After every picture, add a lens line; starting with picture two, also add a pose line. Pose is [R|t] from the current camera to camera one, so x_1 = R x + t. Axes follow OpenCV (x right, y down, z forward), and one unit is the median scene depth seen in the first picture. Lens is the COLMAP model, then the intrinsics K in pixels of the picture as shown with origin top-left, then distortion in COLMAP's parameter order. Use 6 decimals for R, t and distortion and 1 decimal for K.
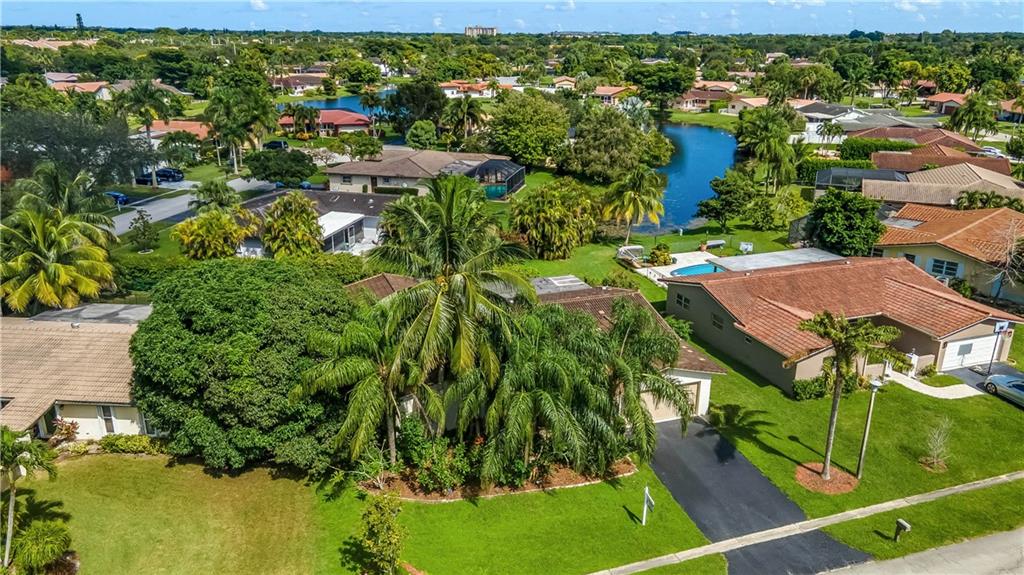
lens RADIAL K [[745.6, 0, 512.0], [0, 745.6, 287.5], [0, 0, 1]] dist [0.036456, 0.006767]
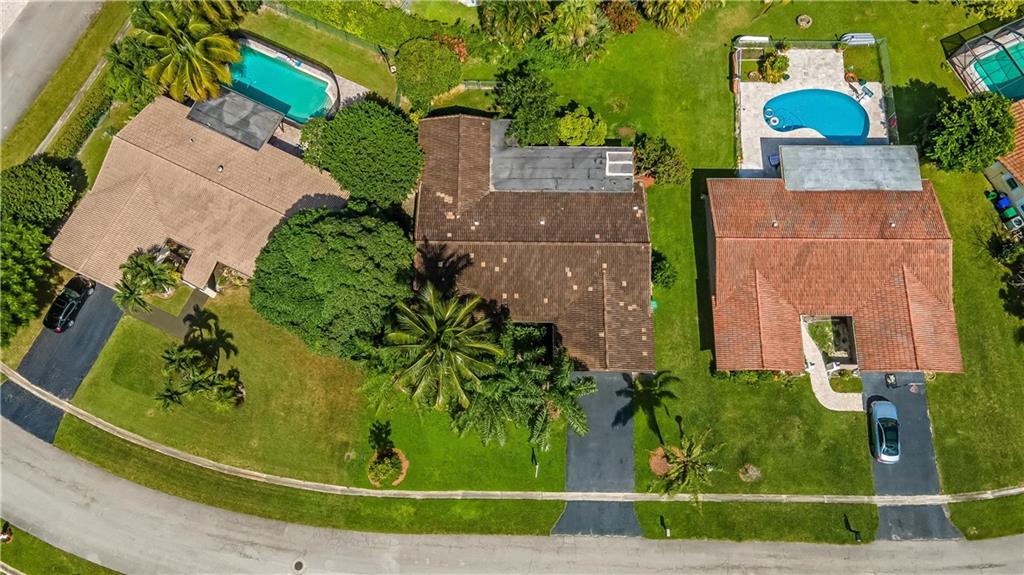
lens RADIAL K [[745.6, 0, 512.0], [0, 745.6, 287.5], [0, 0, 1]] dist [0.036456, 0.006767]
pose [[0.939134, 0.331154, -0.091456, 0.119635], [-0.104402, 0.528714, 0.842355, -1.141701], [0.327304, -0.781536, 0.531106, 0.321723]]
